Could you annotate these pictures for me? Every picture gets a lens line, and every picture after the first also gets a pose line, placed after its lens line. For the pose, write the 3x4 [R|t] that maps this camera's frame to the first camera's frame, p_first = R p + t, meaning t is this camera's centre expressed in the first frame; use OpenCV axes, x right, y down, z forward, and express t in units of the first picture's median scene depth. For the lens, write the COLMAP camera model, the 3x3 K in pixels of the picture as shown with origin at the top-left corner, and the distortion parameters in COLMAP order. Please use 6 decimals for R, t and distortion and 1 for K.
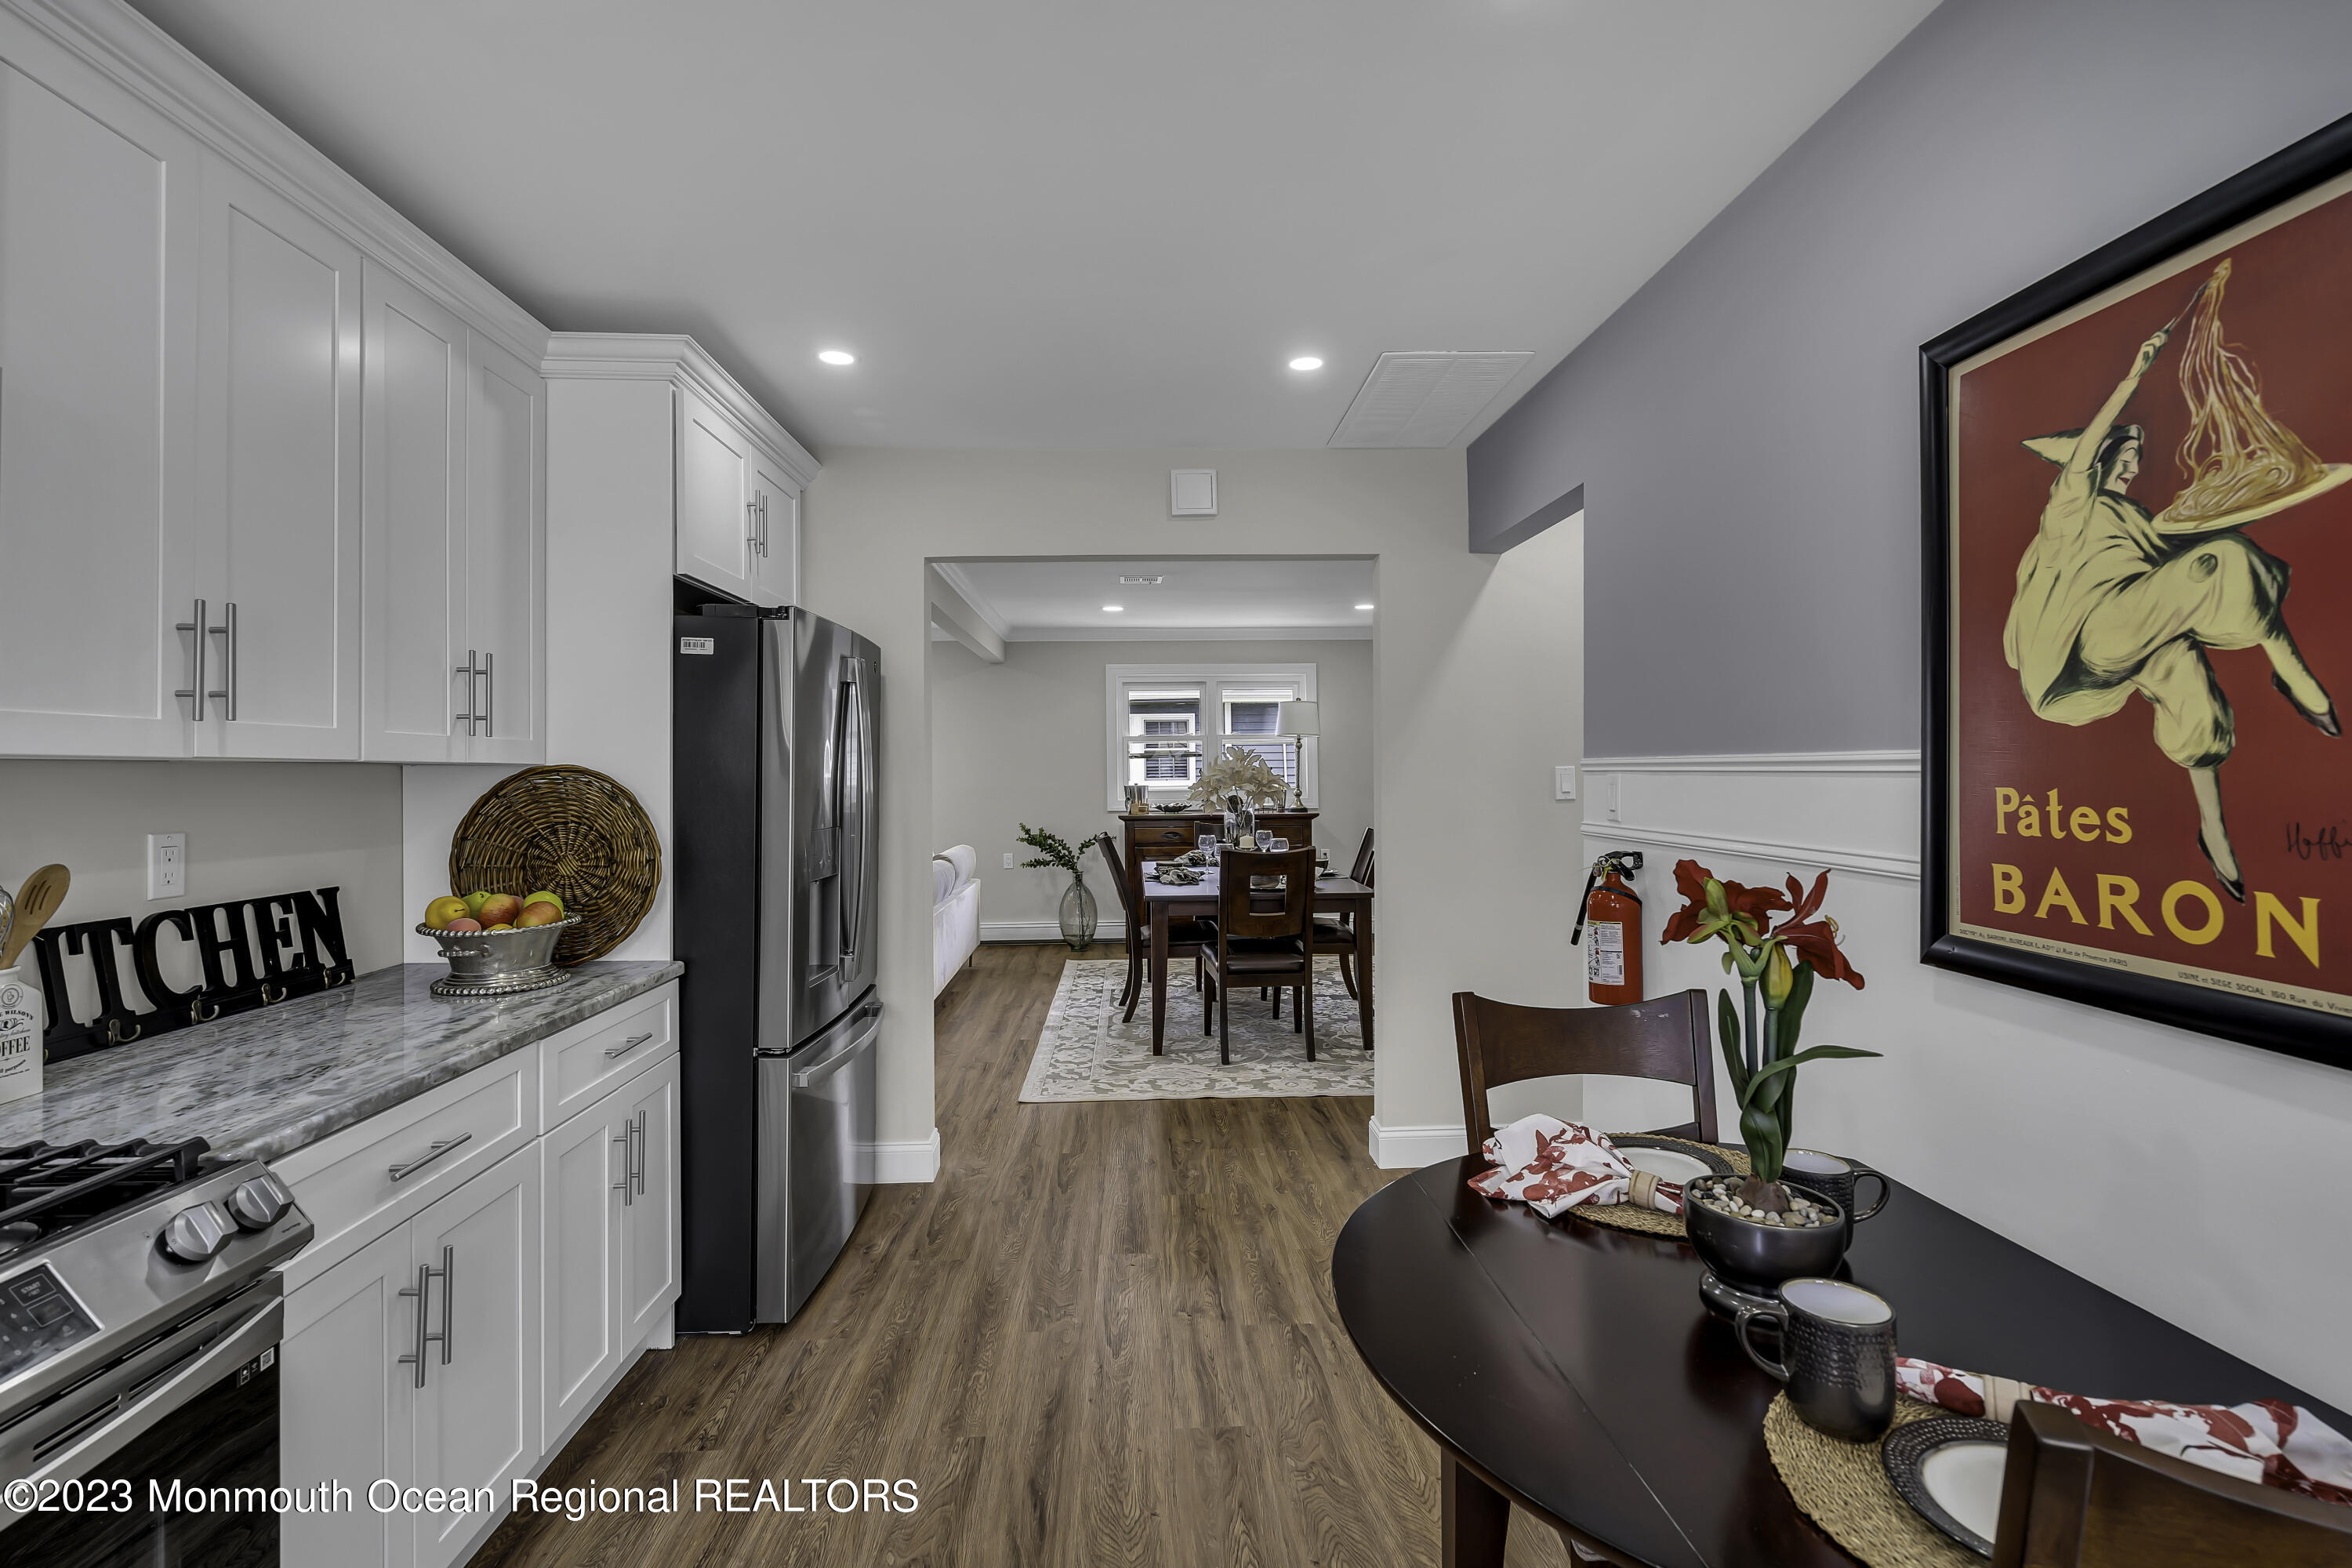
lens RADIAL K [[1073.4, 0, 1176.4], [0, 1073.4, 770.3], [0, 0, 1]] dist [-0.007712, 0.002613]
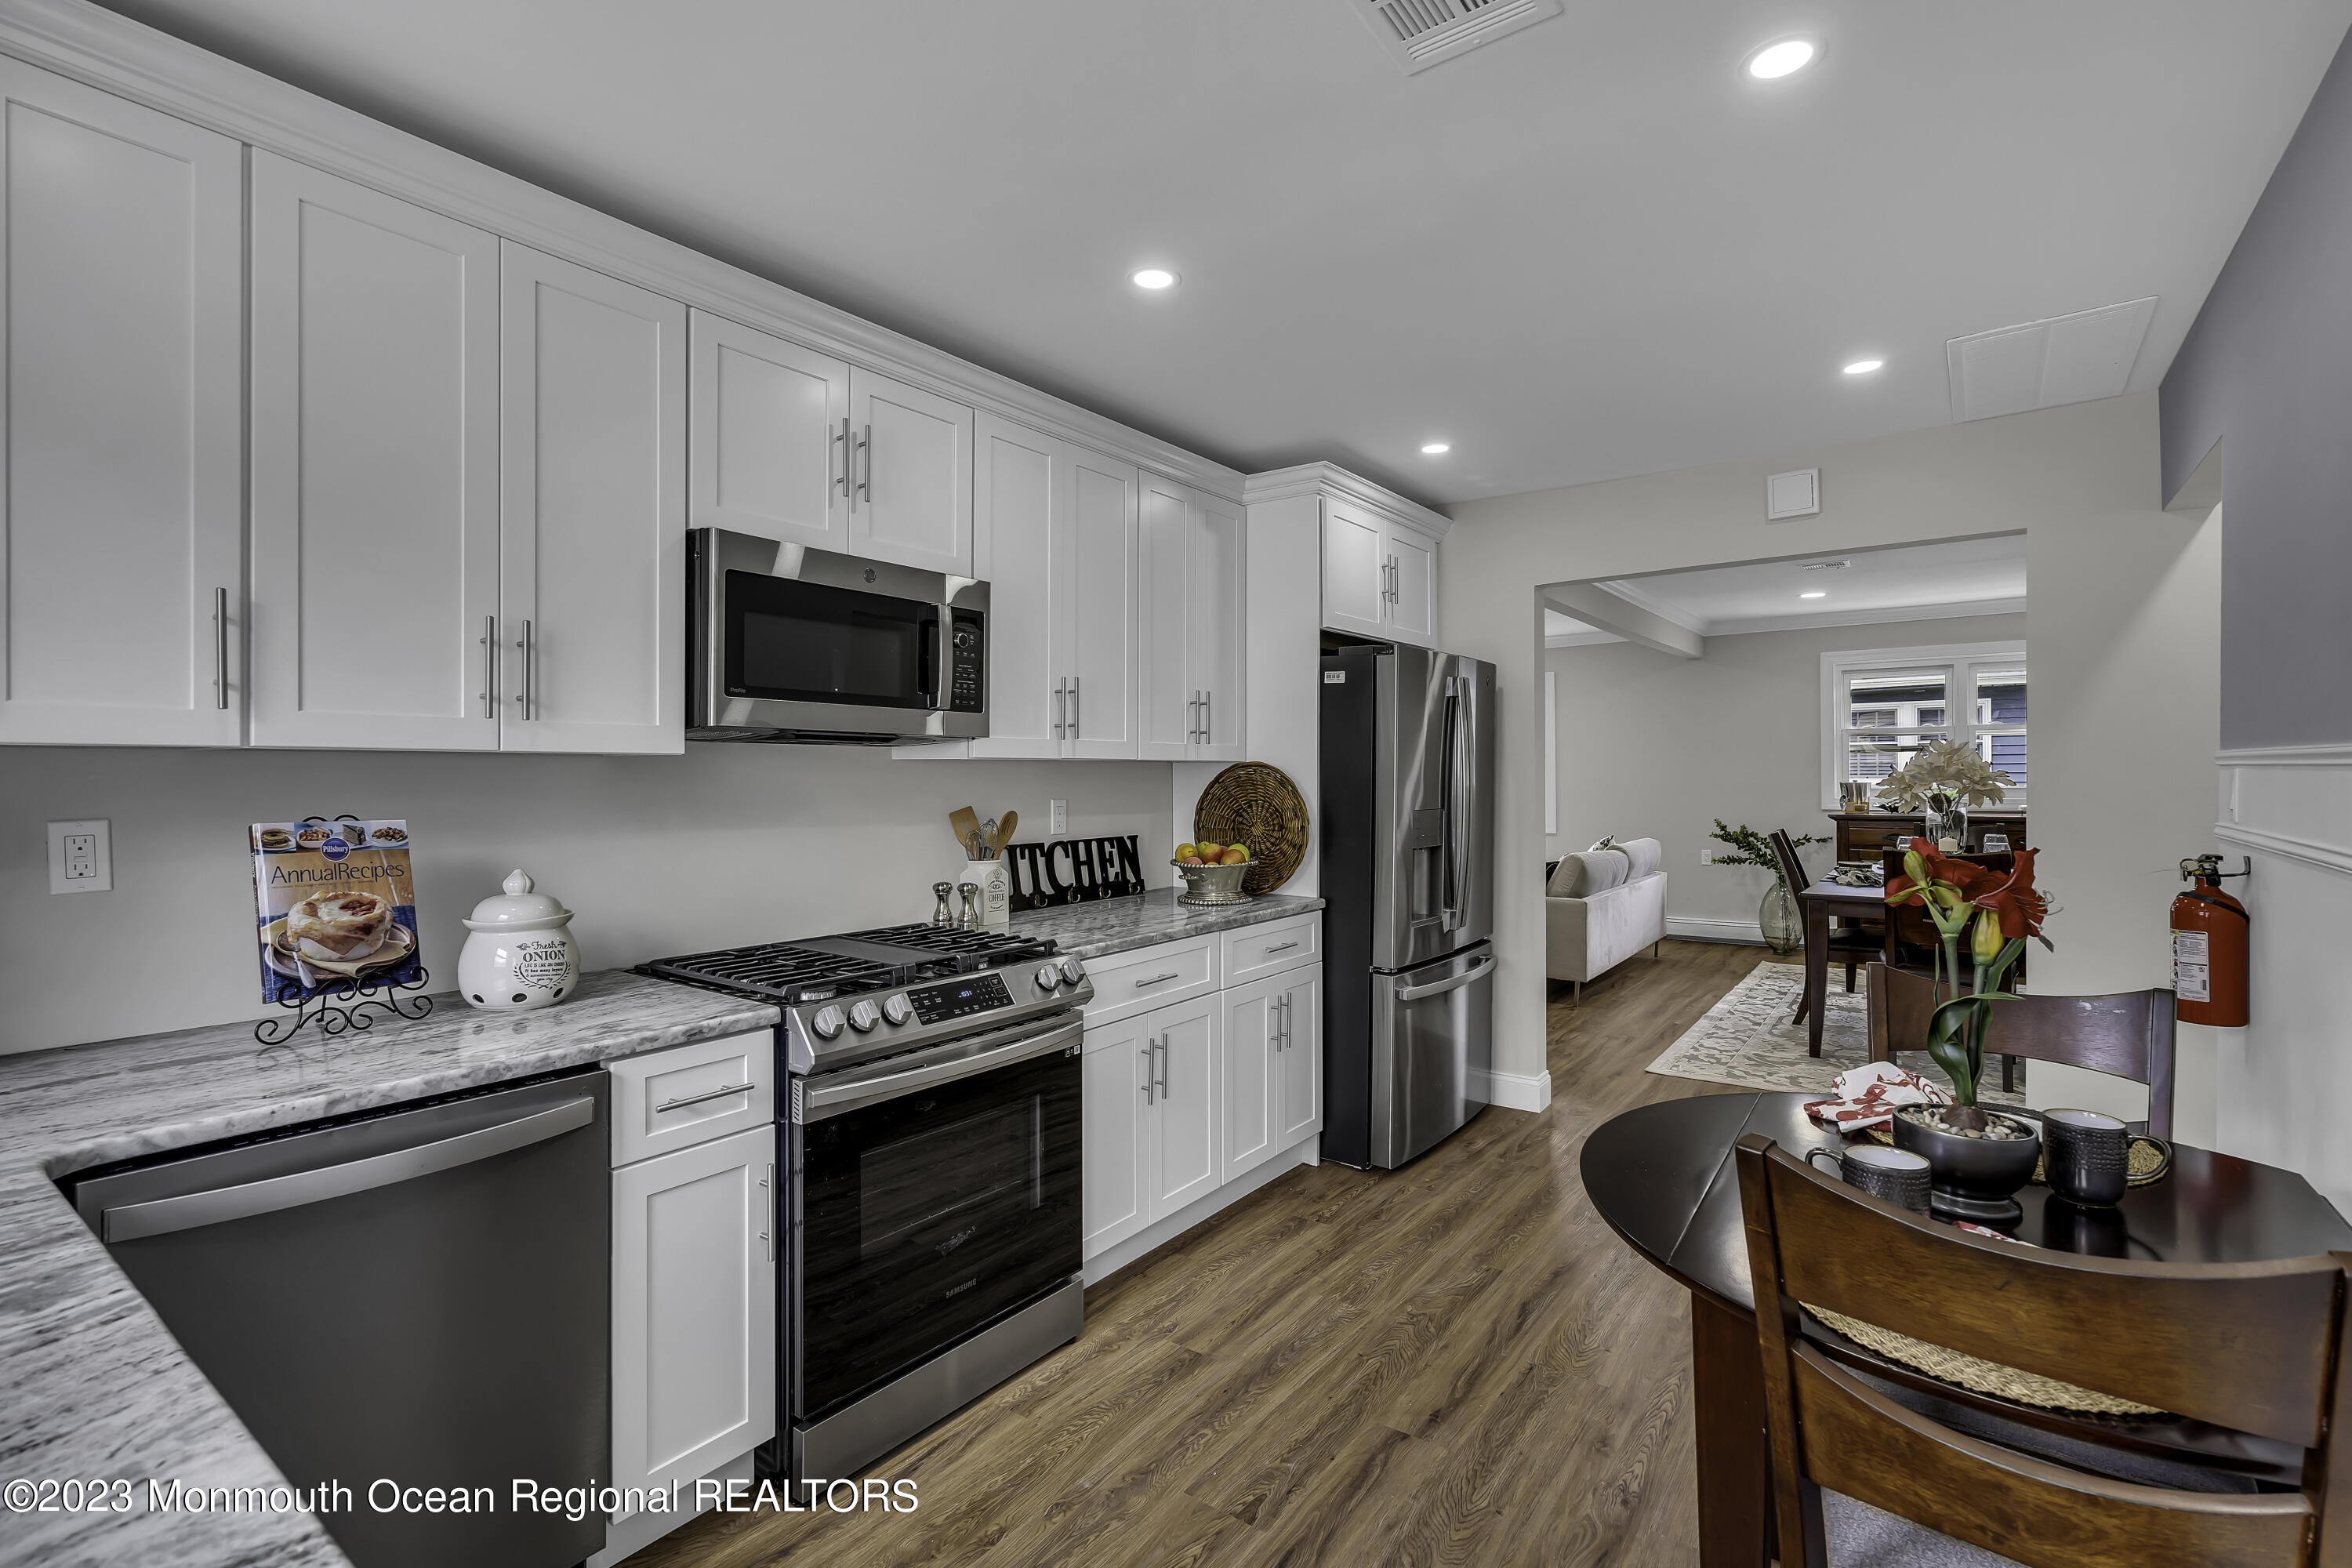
lens RADIAL K [[1073.4, 0, 1179.8], [0, 1073.4, 781.2], [0, 0, 1]] dist [-0.007712, 0.002613]
pose [[0.772838, 0.008529, -0.634546, 0.300164], [0.000162, 0.999907, 0.013638, 0.001830], [0.634603, -0.010643, 0.772765, -0.230199]]
